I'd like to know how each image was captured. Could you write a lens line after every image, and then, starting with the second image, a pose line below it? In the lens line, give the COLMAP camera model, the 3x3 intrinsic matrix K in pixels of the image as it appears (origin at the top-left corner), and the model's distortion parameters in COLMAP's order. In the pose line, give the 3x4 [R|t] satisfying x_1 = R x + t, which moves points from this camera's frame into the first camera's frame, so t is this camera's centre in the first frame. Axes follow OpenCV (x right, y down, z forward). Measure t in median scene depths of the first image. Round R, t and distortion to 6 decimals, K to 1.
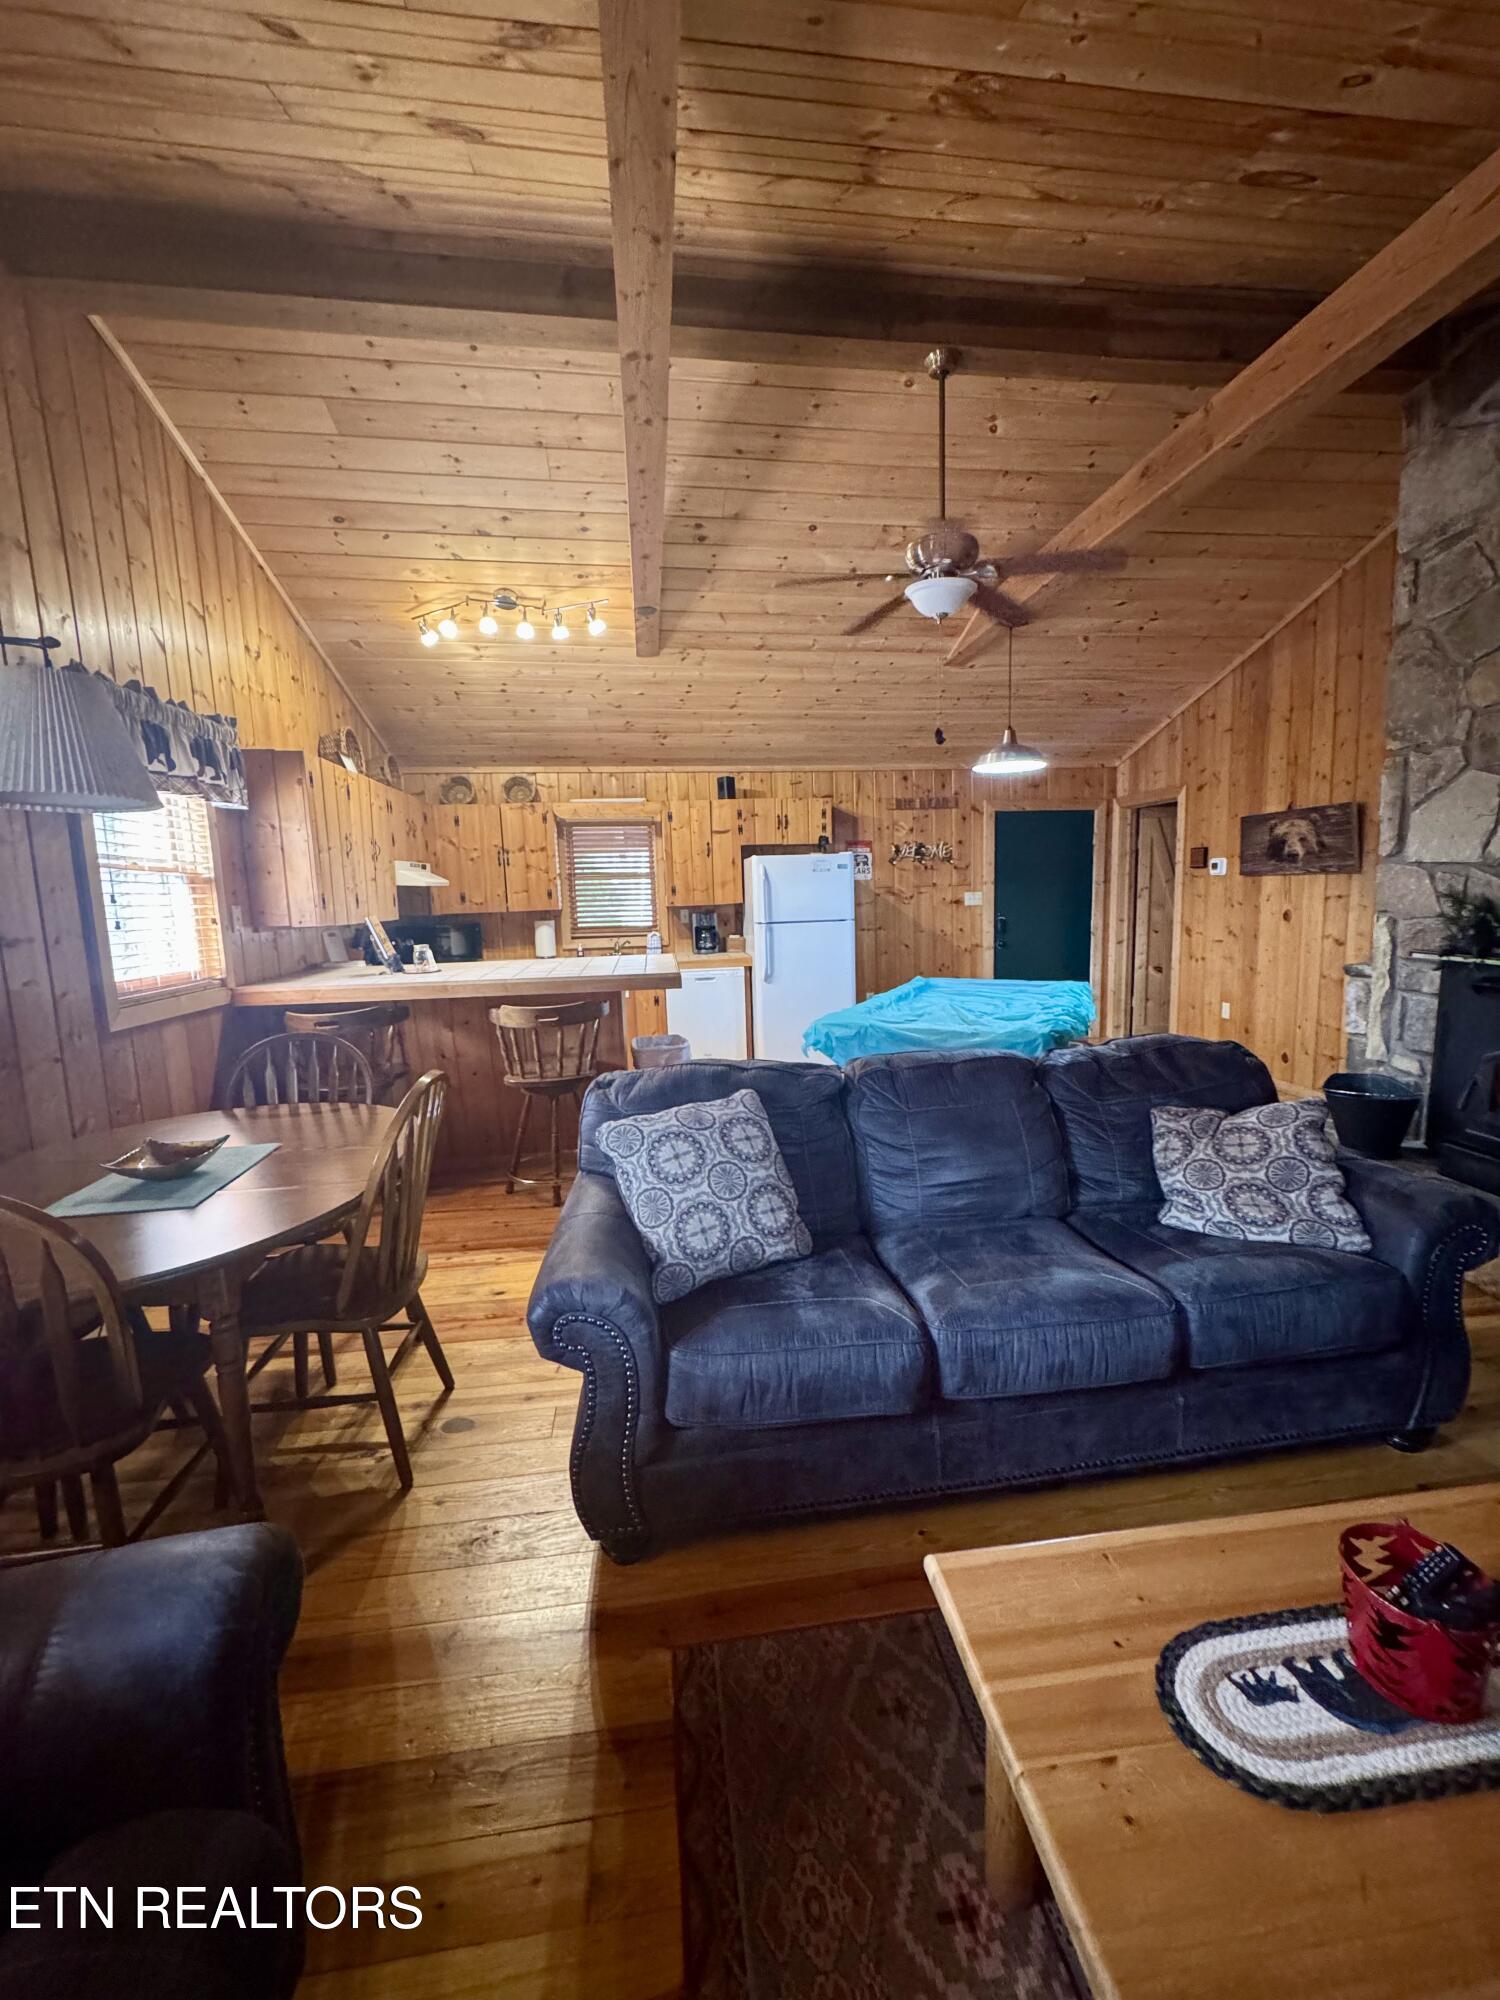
lens RADIAL K [[801.7, 0, 754.6], [0, 801.7, 996.2], [0, 0, 1]] dist [-0.004857, 0.000814]
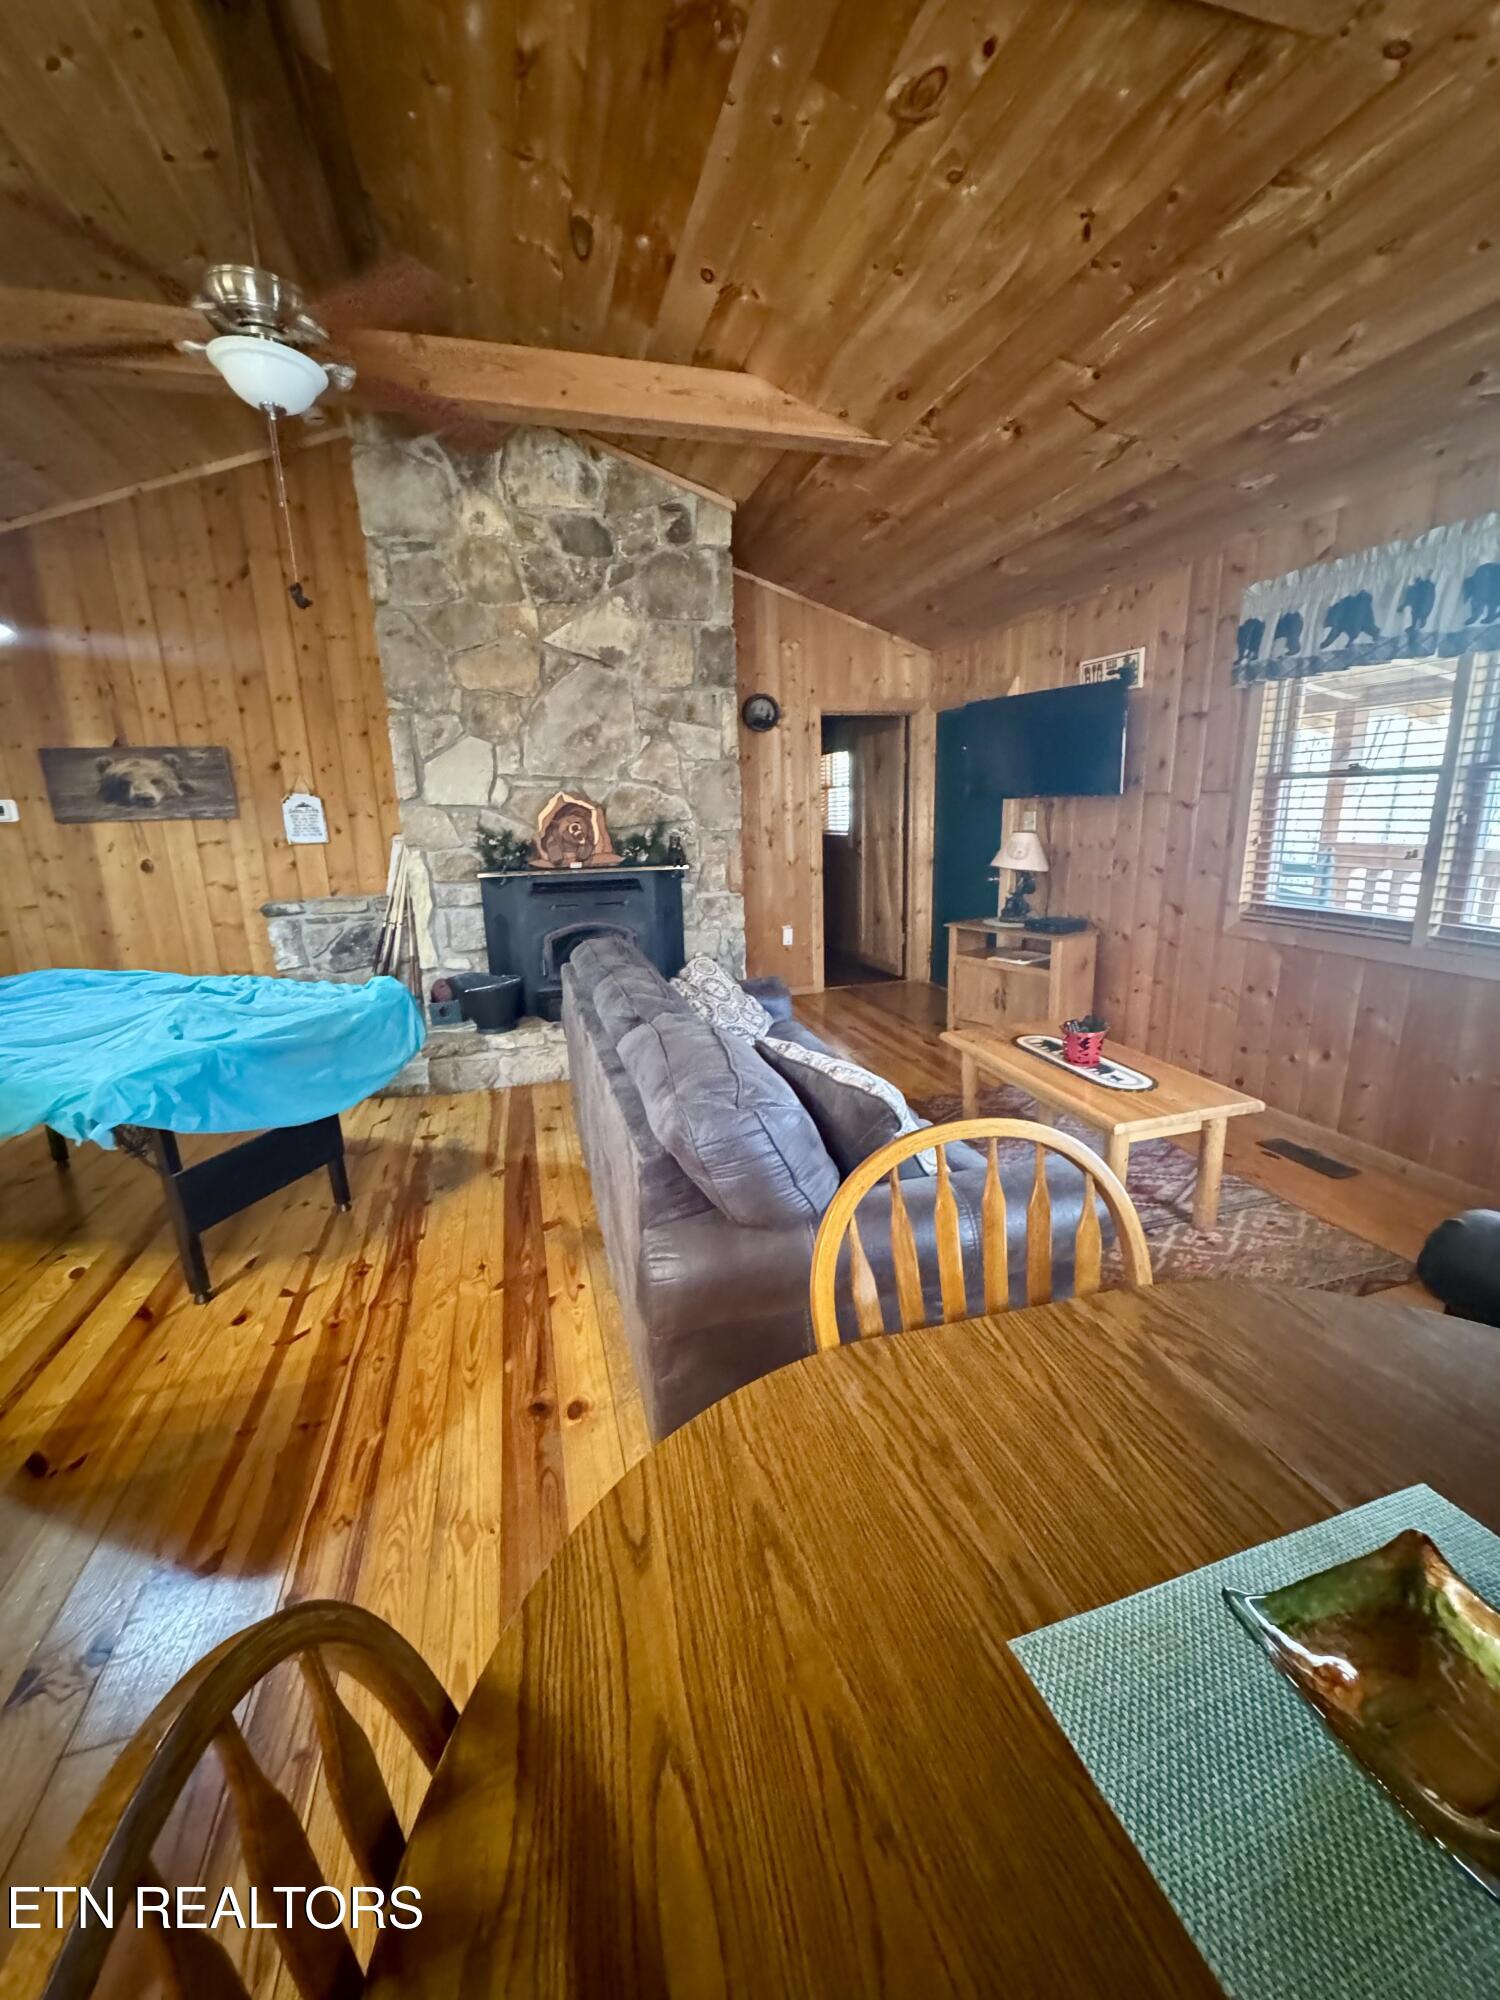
lens RADIAL K [[801.7, 0, 752.2], [0, 801.7, 994.9], [0, 0, 1]] dist [-0.004857, 0.000814]
pose [[-0.149509, -0.194369, 0.969468, -0.358677], [0.160520, 0.962710, 0.217769, -0.049474], [-0.975644, 0.188178, -0.112733, 0.477507]]
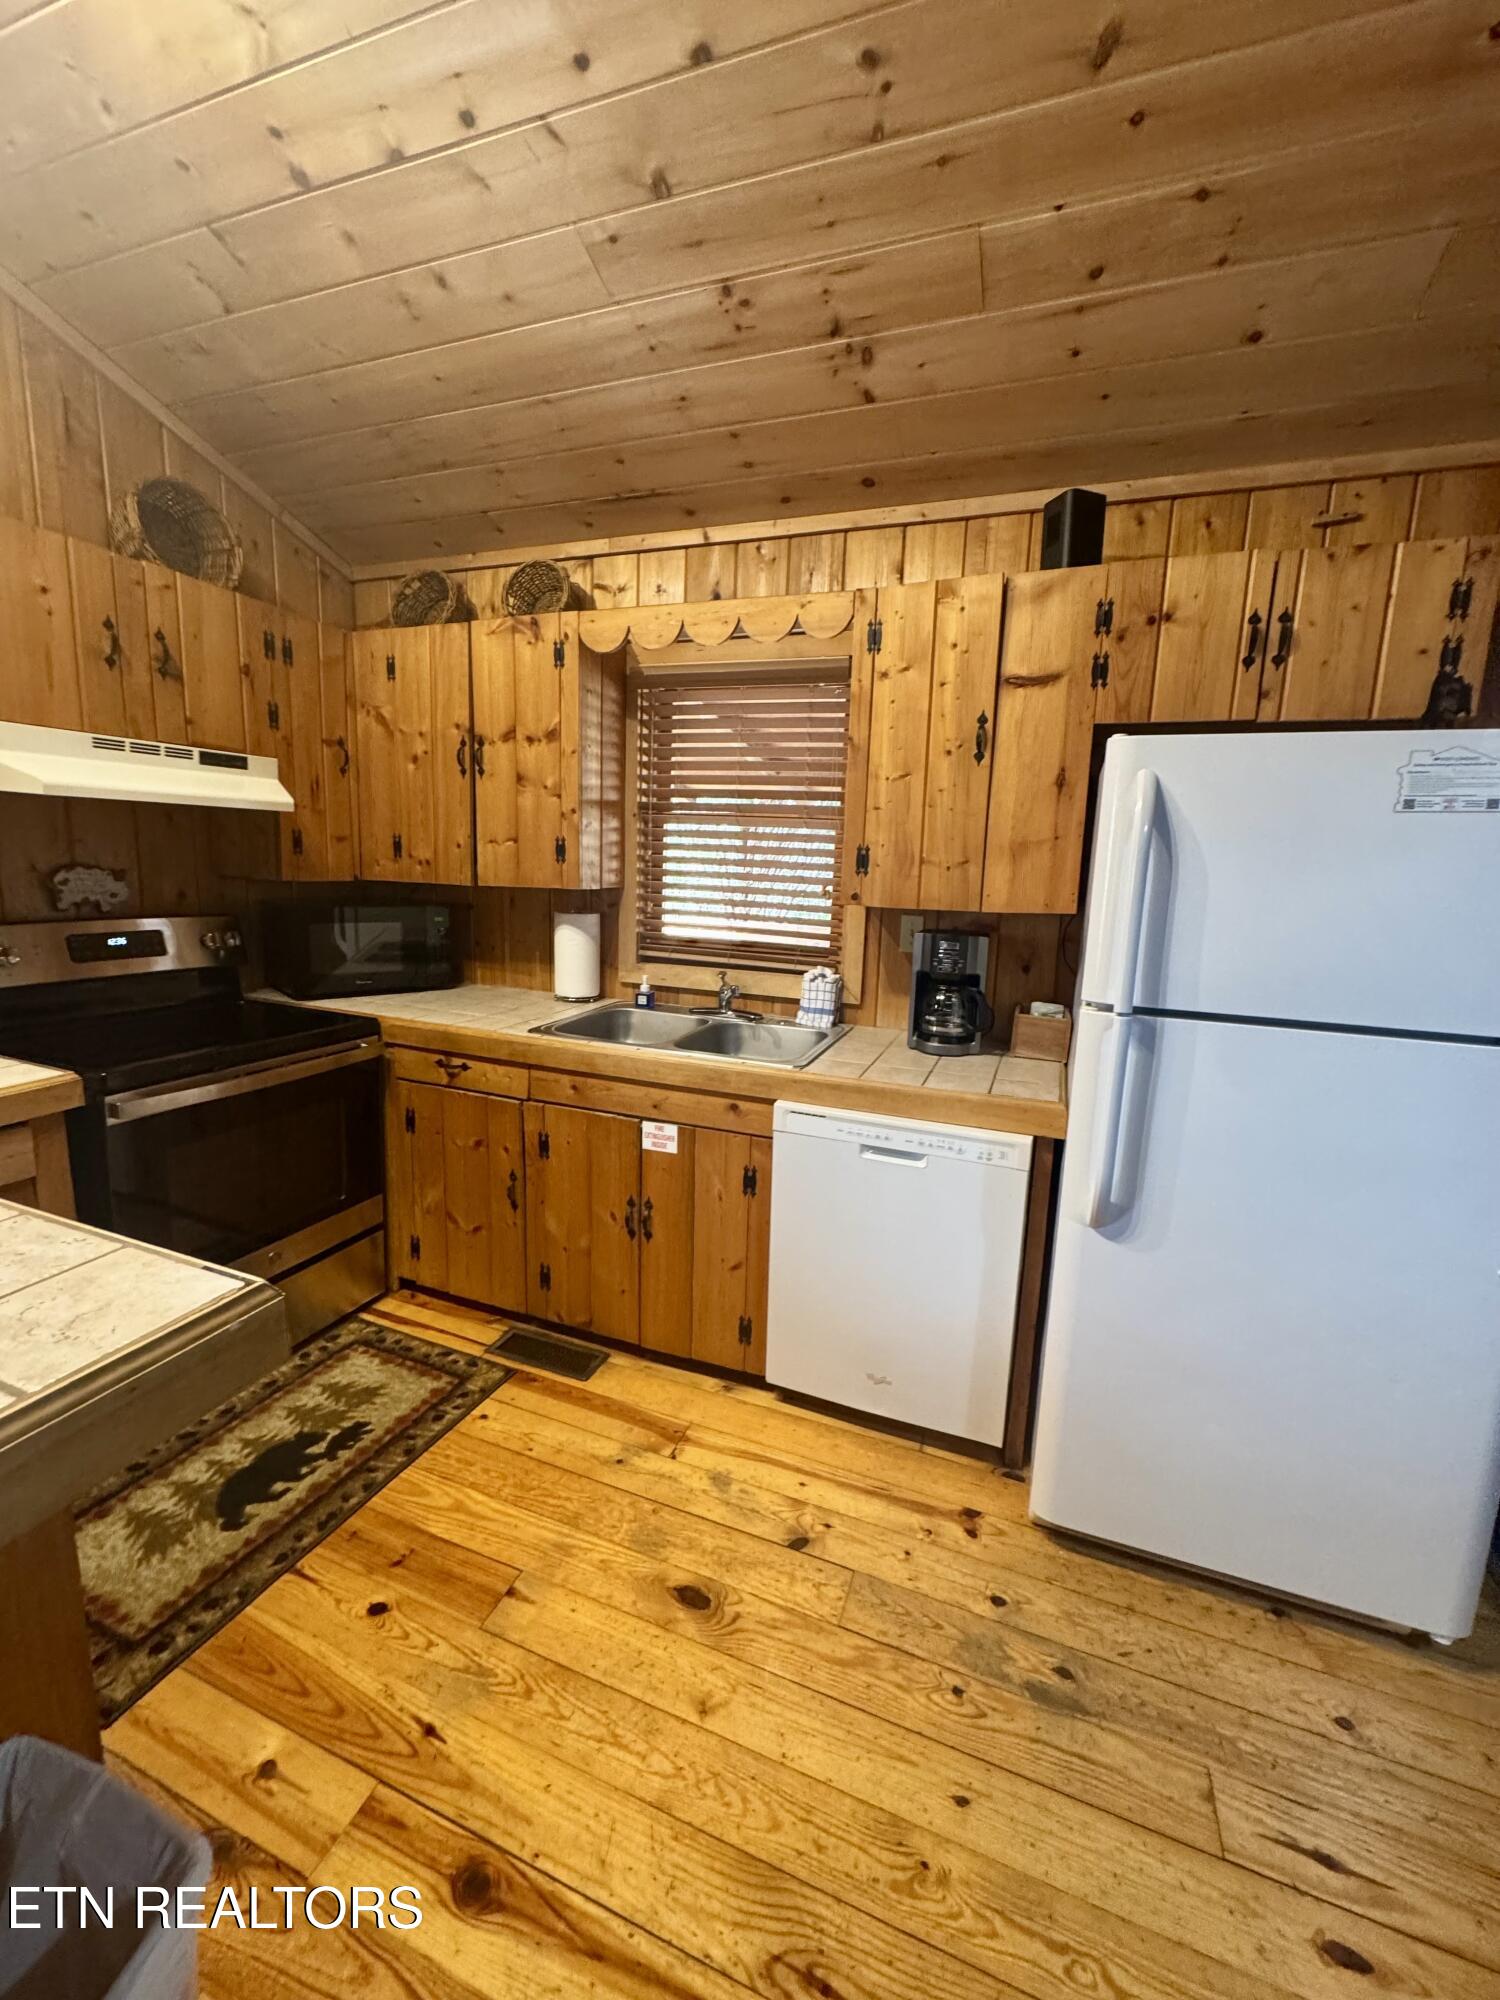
lens RADIAL K [[801.7, 0, 750.3], [0, 801.7, 995.3], [0, 0, 1]] dist [-0.004857, 0.000814]
pose [[0.874817, 0.139541, -0.463921, 0.029487], [-0.125565, 0.990205, 0.061062, -0.112136], [0.467898, 0.004834, 0.883769, 0.845712]]
